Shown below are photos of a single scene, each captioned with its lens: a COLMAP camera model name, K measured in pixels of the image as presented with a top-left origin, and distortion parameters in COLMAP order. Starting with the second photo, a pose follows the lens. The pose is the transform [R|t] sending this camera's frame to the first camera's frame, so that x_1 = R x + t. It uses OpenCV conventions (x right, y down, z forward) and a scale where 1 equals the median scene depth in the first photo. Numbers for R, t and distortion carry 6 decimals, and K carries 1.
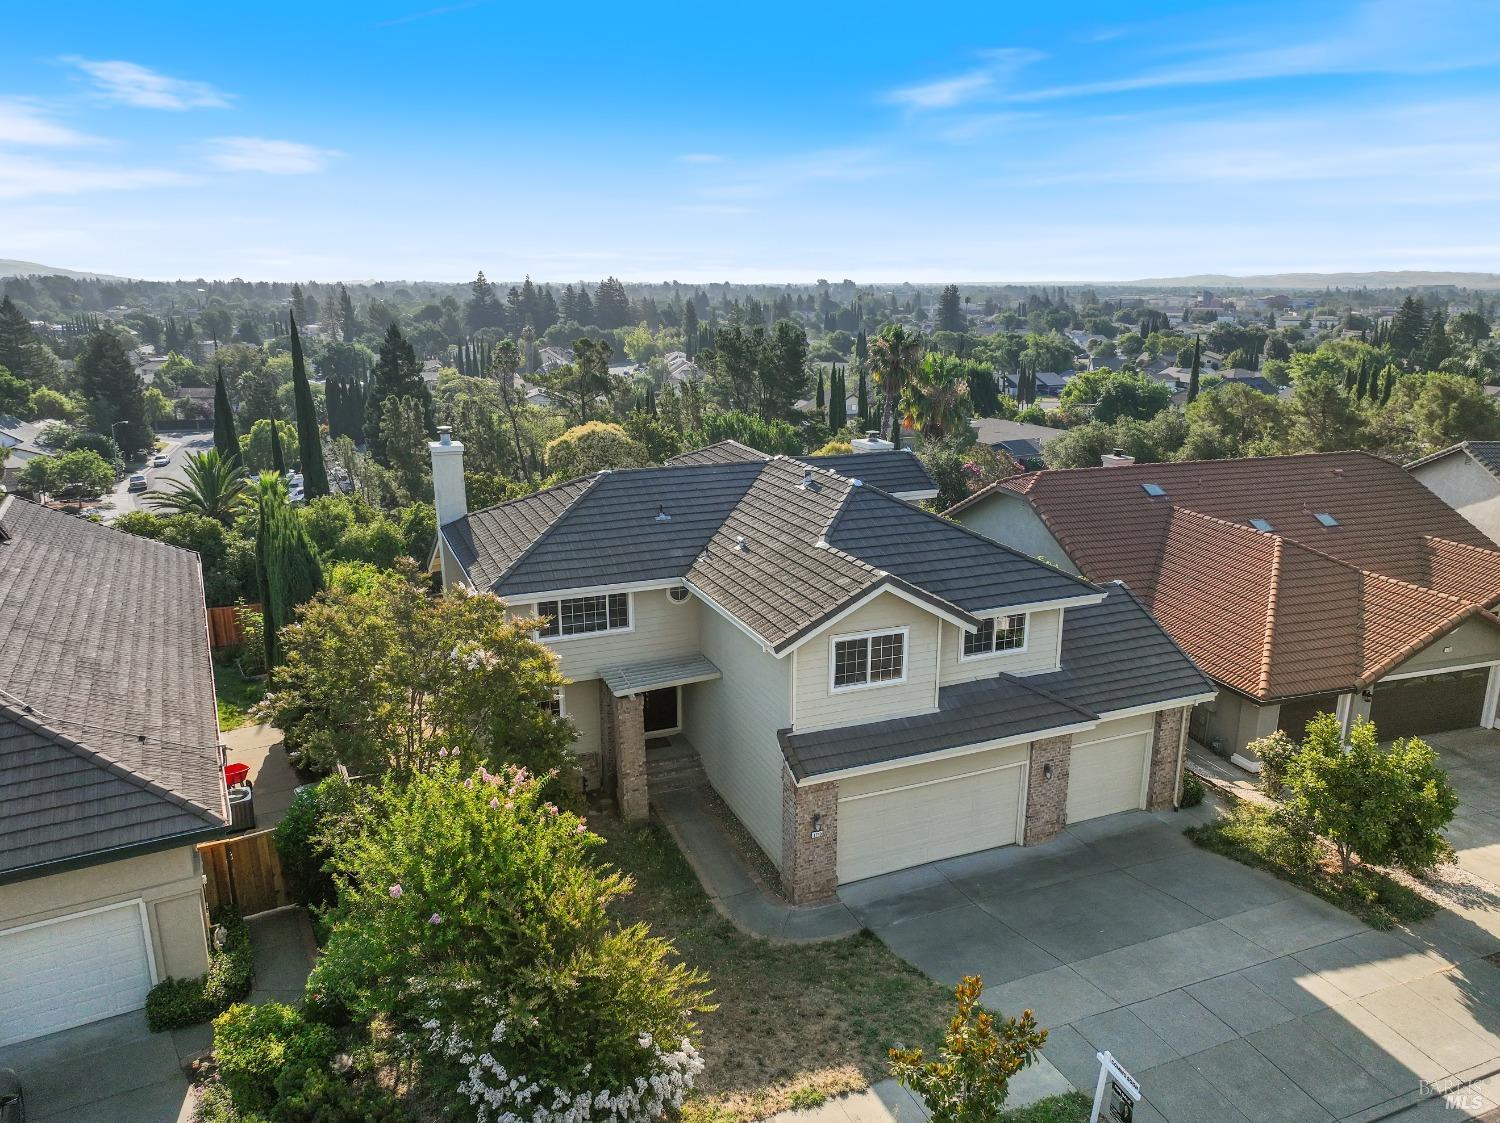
lens RADIAL K [[1052.8, 0, 750.0], [0, 1052.8, 561.5], [0, 0, 1]] dist [-0.004459, 0.024123]
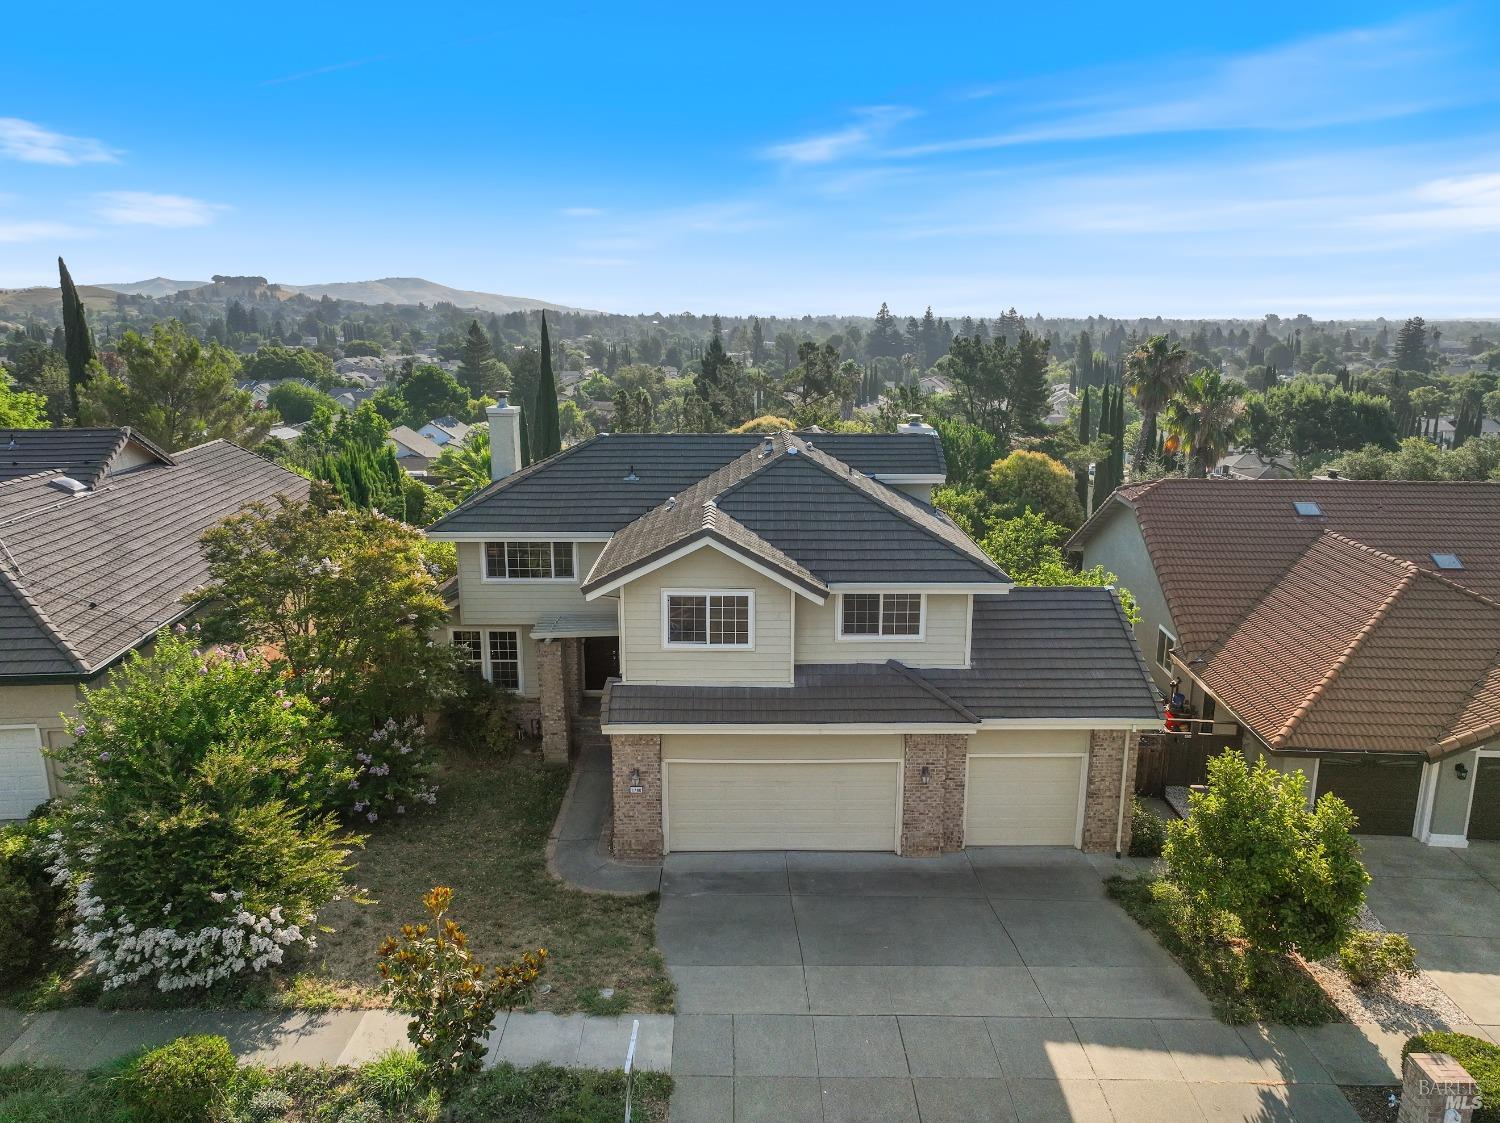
lens RADIAL K [[1047.5, 0, 750.0], [0, 1047.5, 561.5], [0, 0, 1]] dist [0.002460, 0.002472]
pose [[0.926599, 0.088235, -0.365552, 0.452365], [-0.099255, 0.994996, -0.011423, 0.043578], [0.362715, 0.046867, 0.930721, 0.109143]]
